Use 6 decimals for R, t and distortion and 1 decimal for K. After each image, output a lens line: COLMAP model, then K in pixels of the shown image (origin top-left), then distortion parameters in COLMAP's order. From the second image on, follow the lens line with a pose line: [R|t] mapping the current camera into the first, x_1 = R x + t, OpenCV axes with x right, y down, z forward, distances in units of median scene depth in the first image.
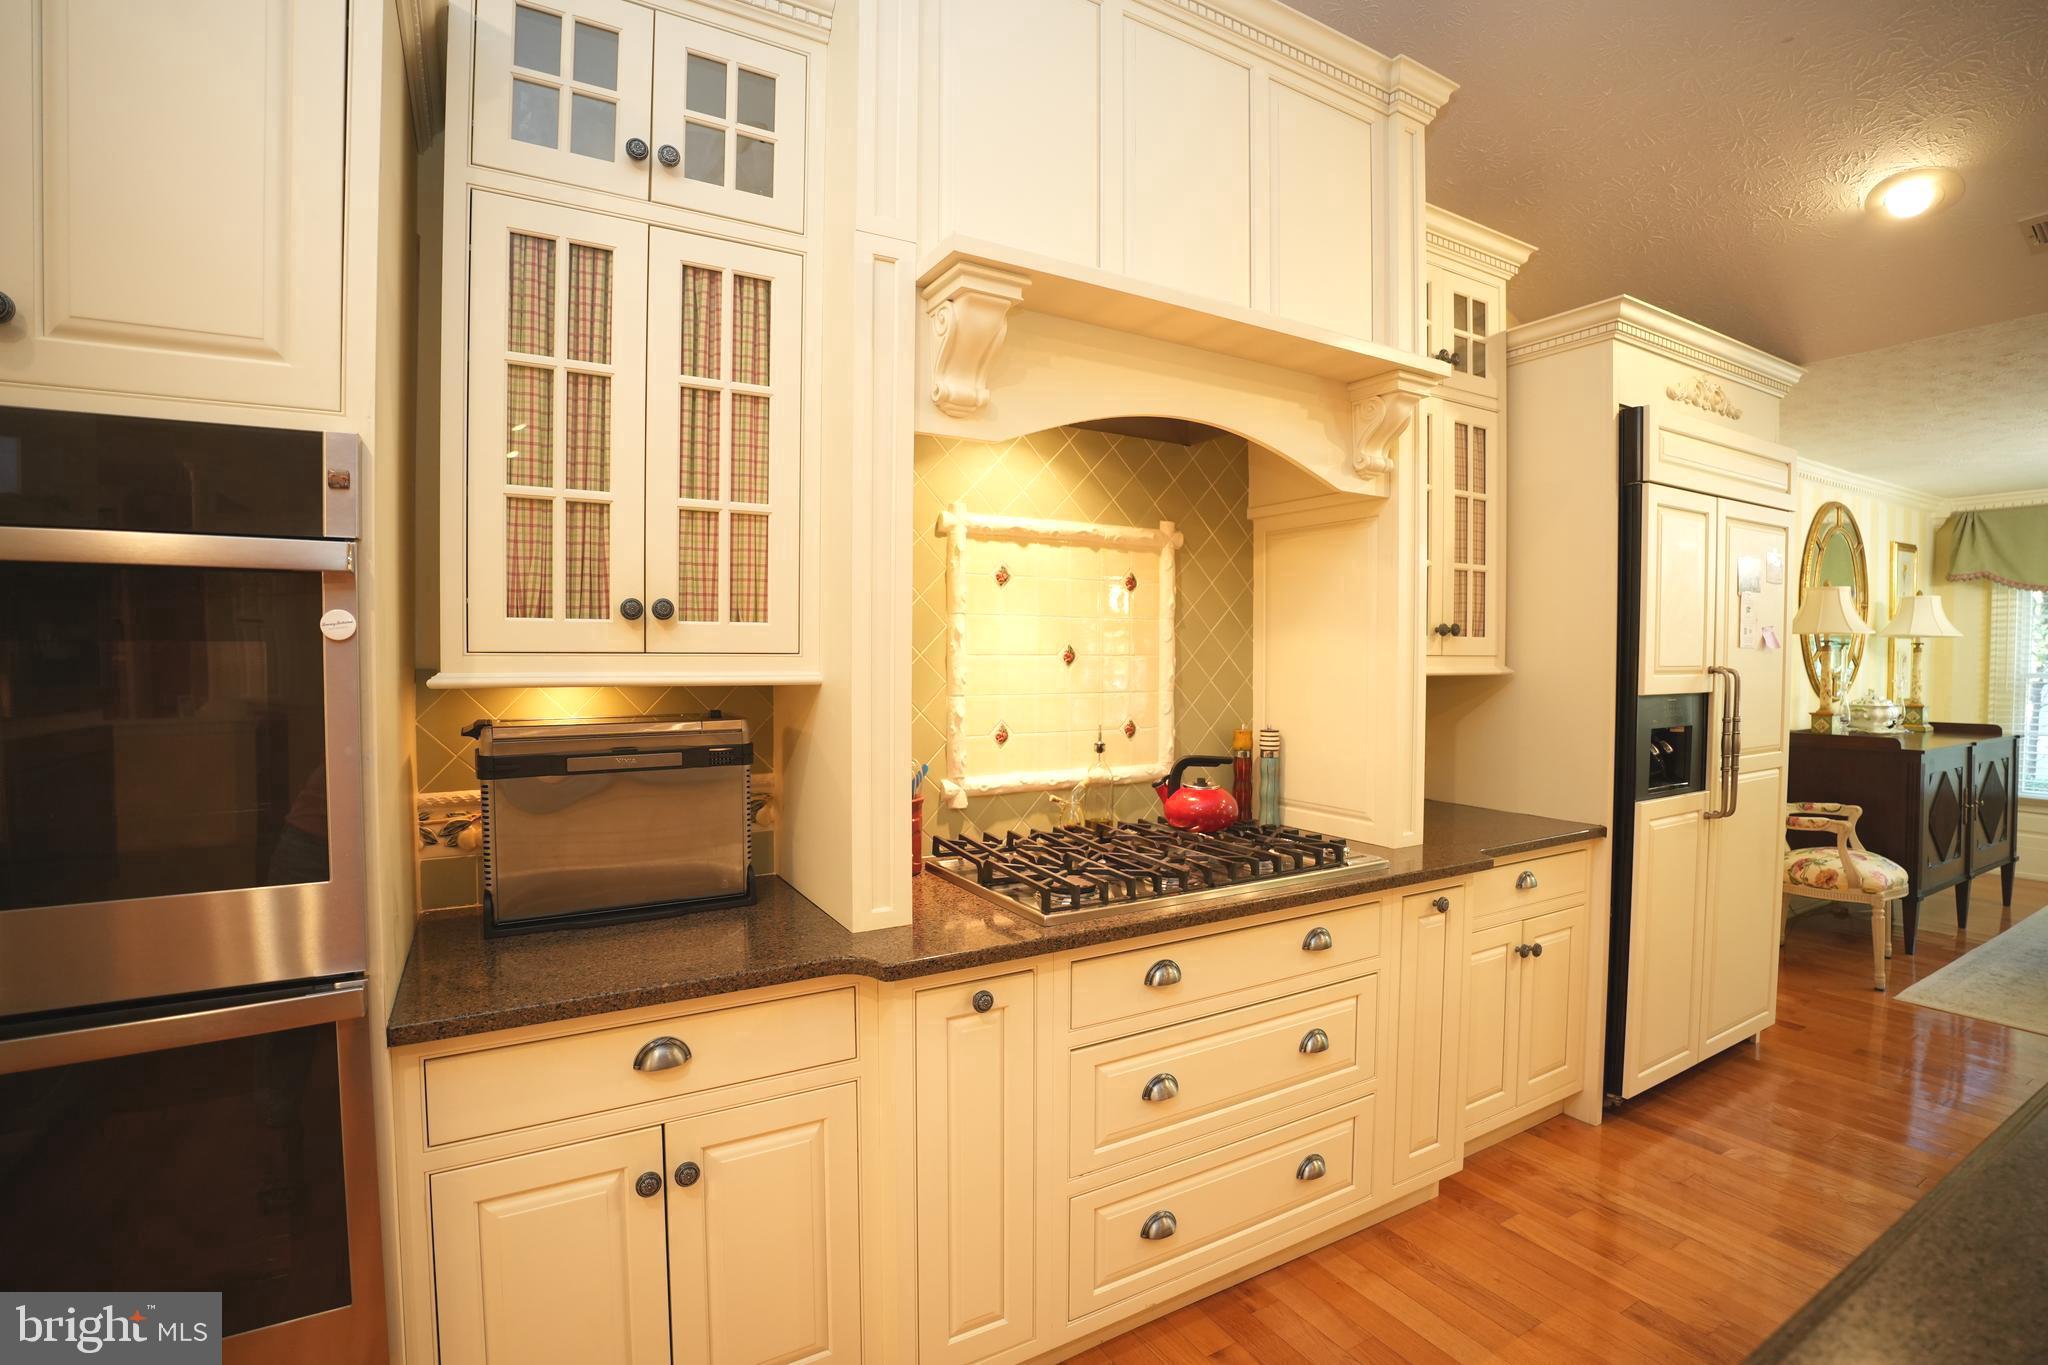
lens RADIAL K [[936.1, 0, 1021.3], [0, 936.1, 679.7], [0, 0, 1]] dist [-0.073392, 0.019265]
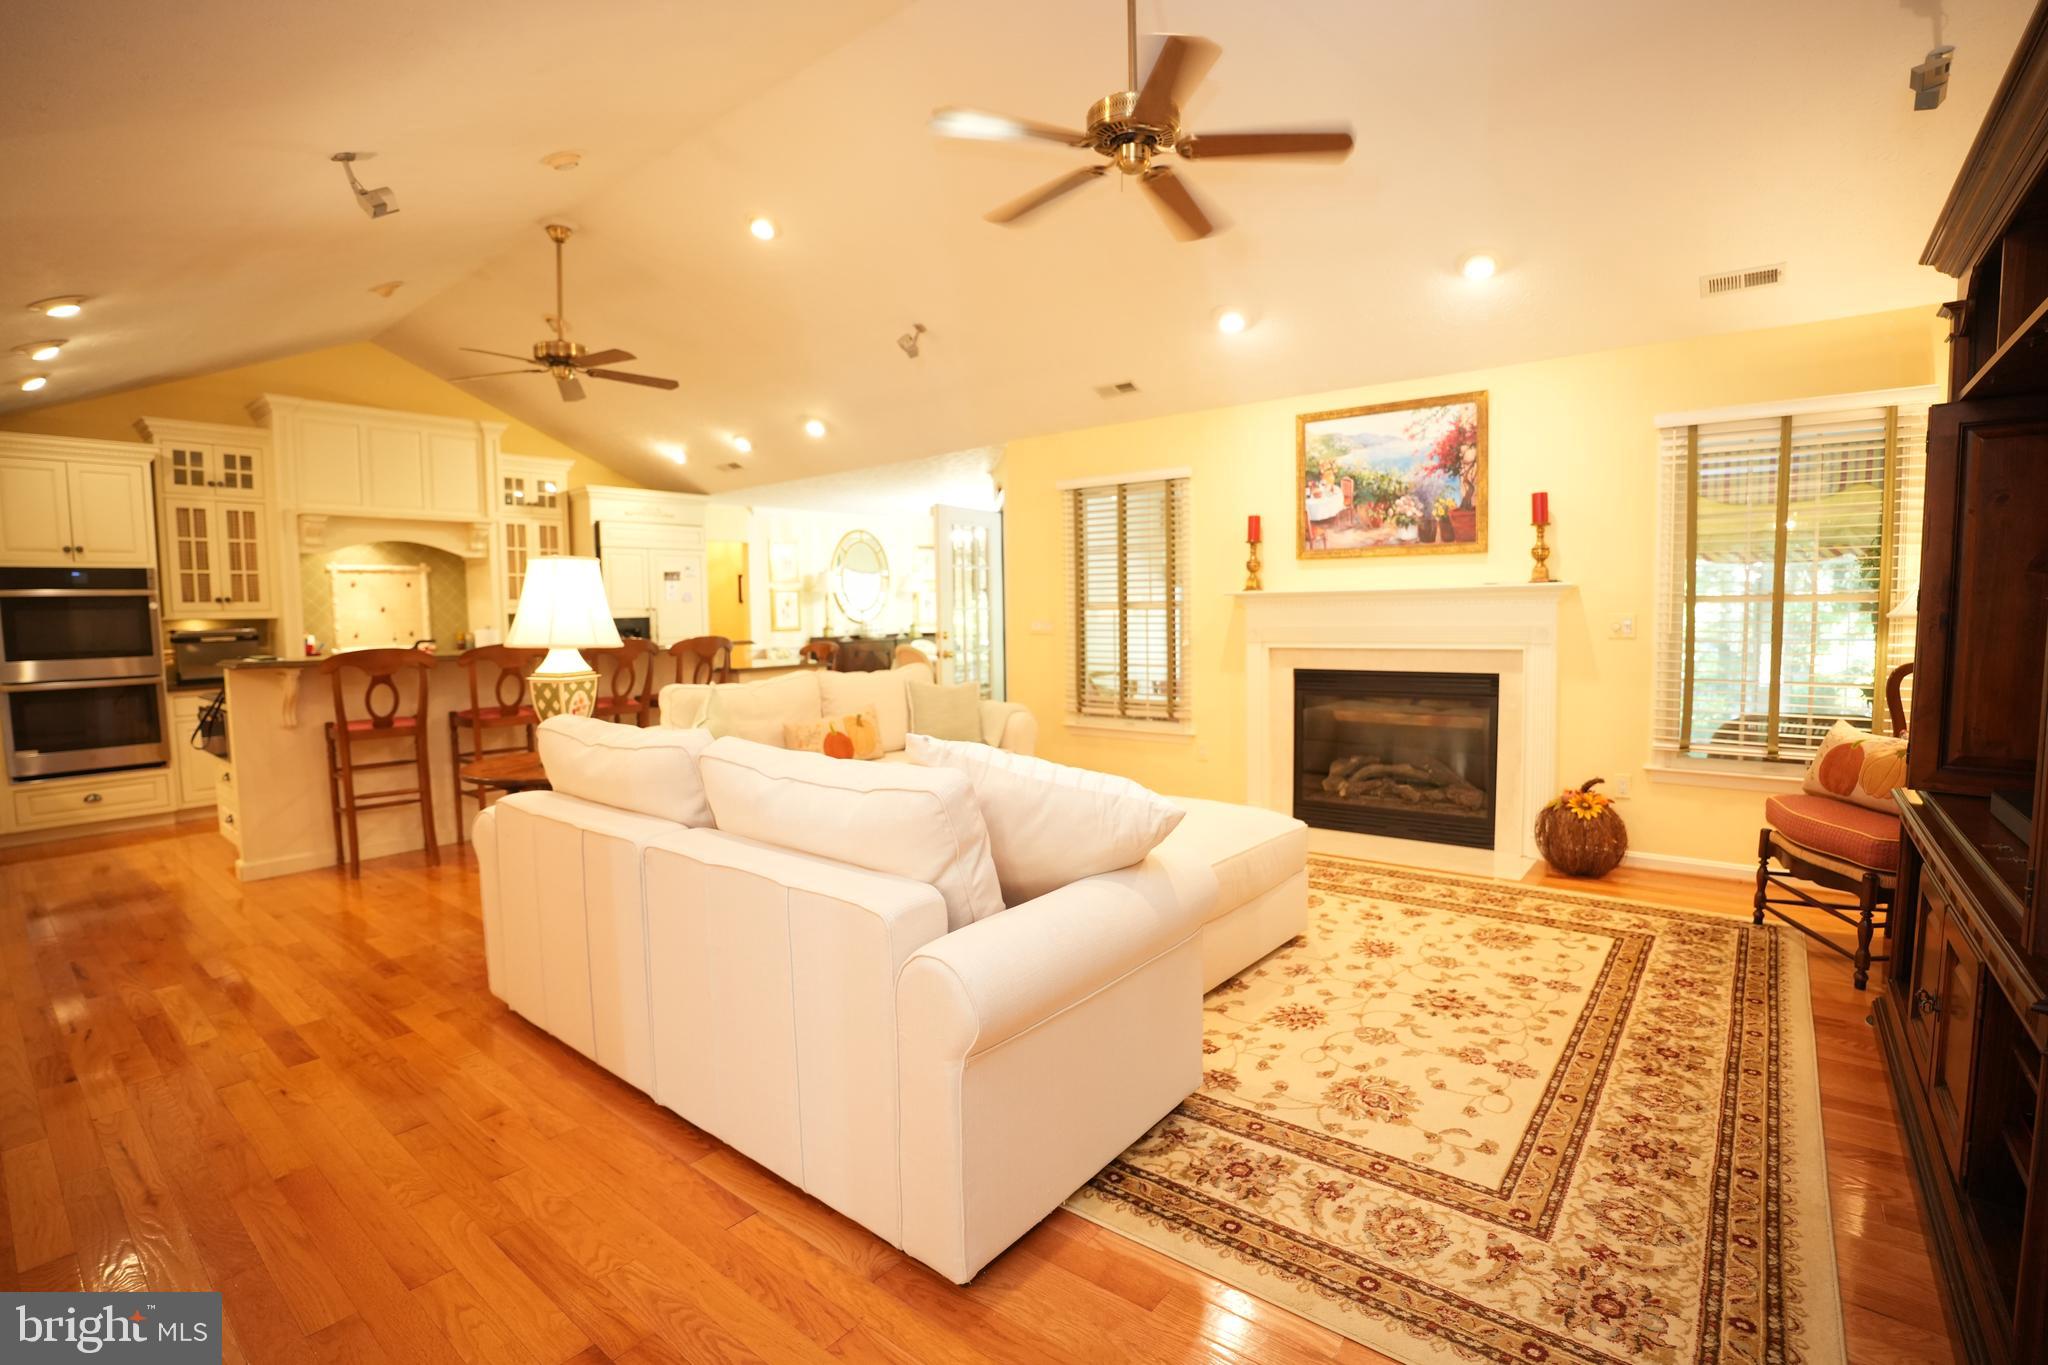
lens RADIAL K [[939.4, 0, 1019.0], [0, 939.4, 680.7], [0, 0, 1]] dist [-0.078258, 0.024872]
pose [[0.932367, -0.045489, 0.358640, 1.247477], [0.028188, 0.998179, 0.053325, 0.145166], [-0.360412, -0.039609, 0.931952, -3.442503]]
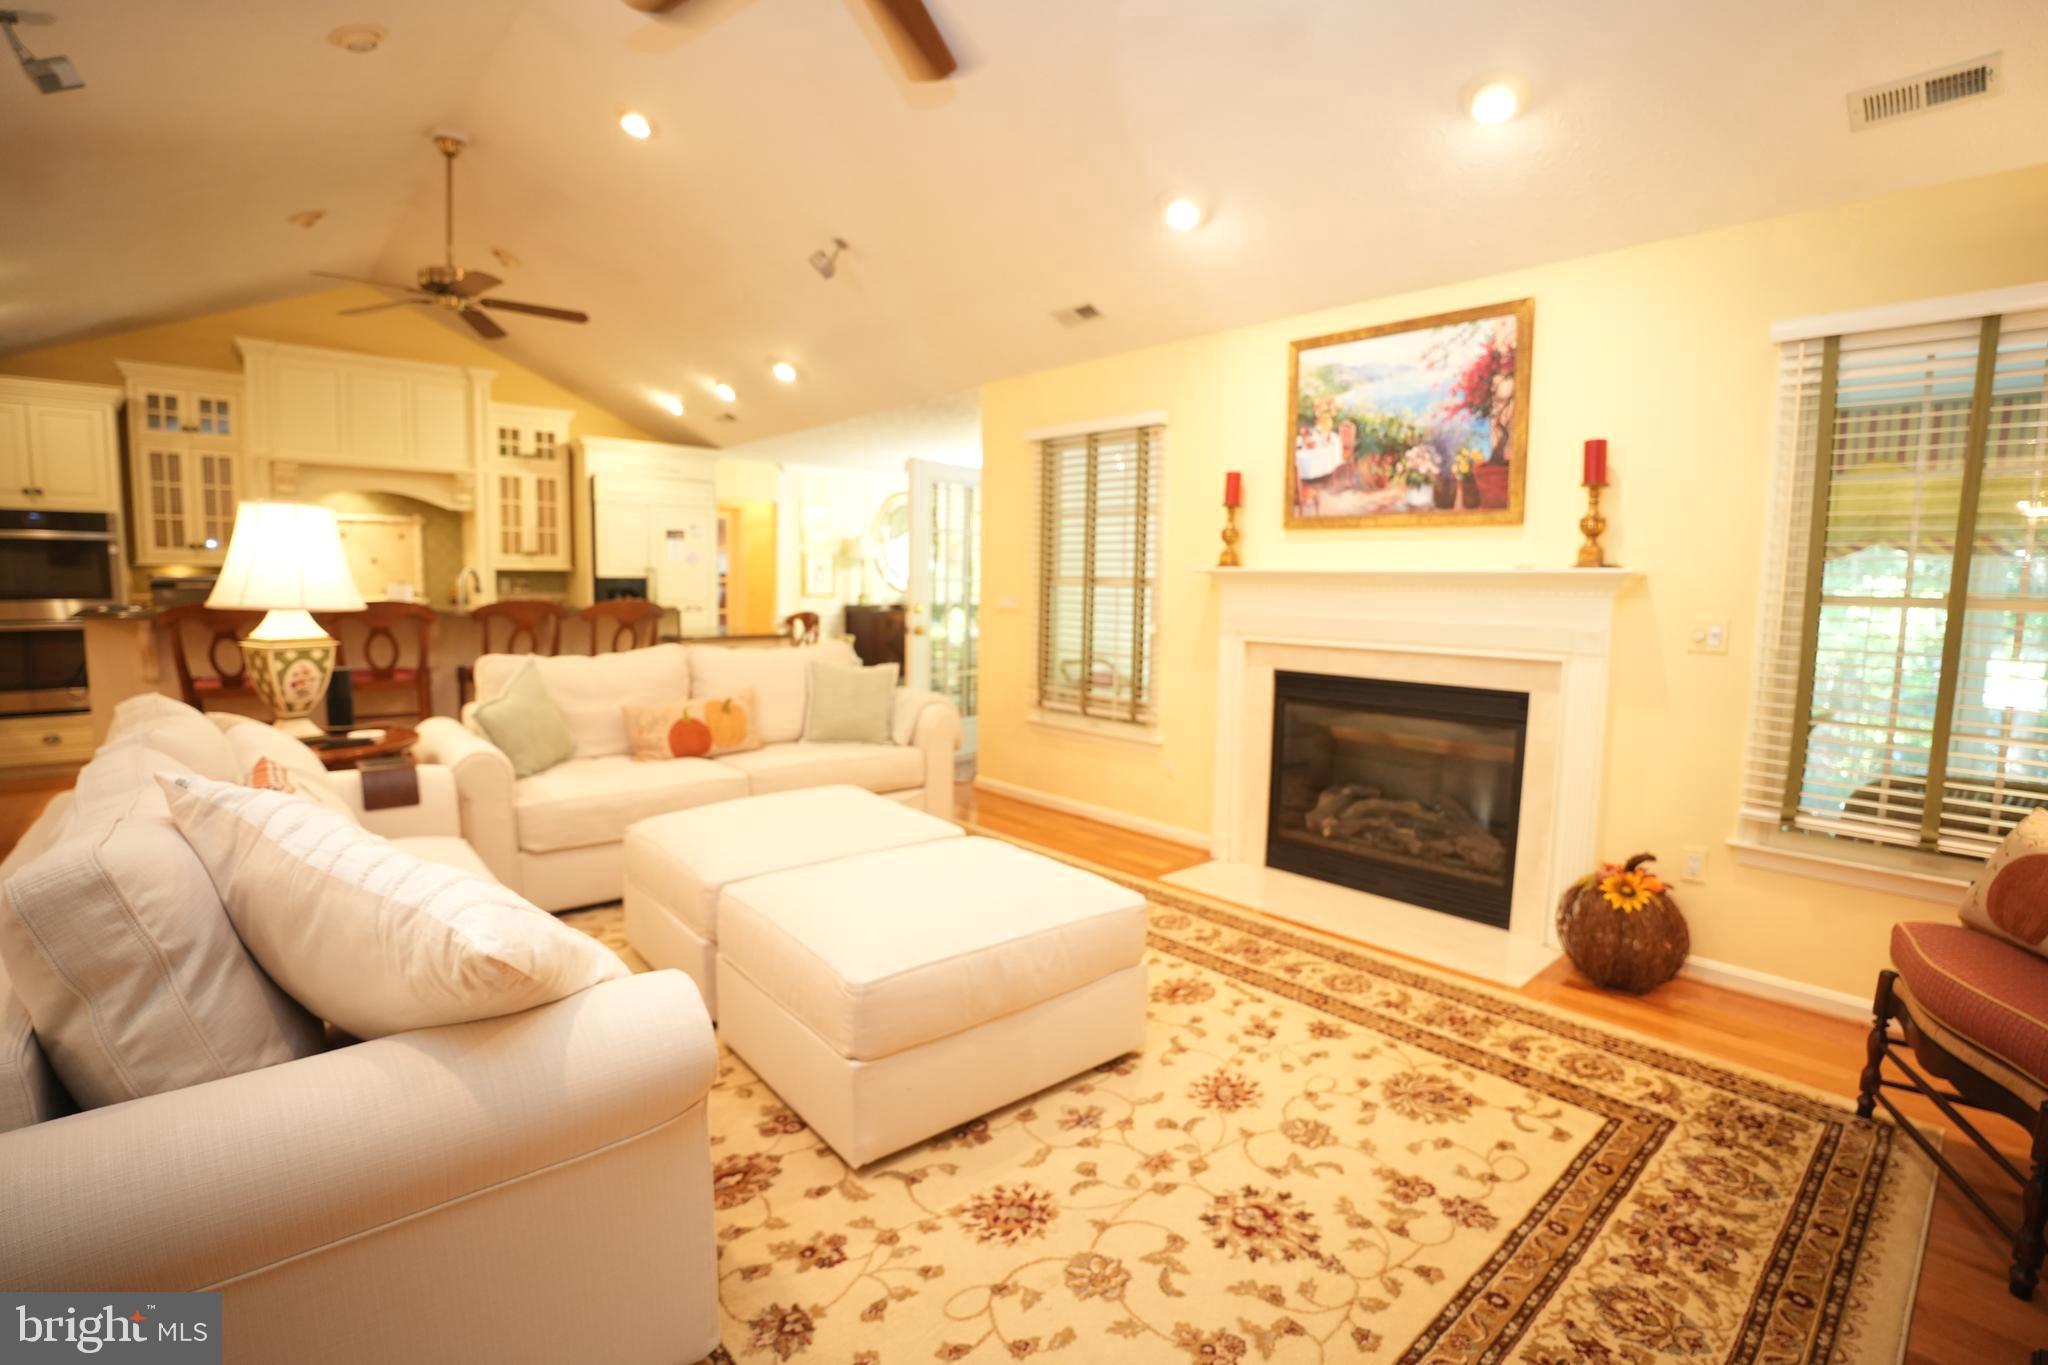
lens RADIAL K [[936.1, 0, 1021.3], [0, 936.1, 679.7], [0, 0, 1]] dist [-0.073392, 0.019265]
pose [[0.978697, -0.007131, 0.205188, 2.031637], [-0.009693, 0.996678, 0.080870, 0.134999], [-0.205083, -0.081136, 0.975376, -3.124467]]
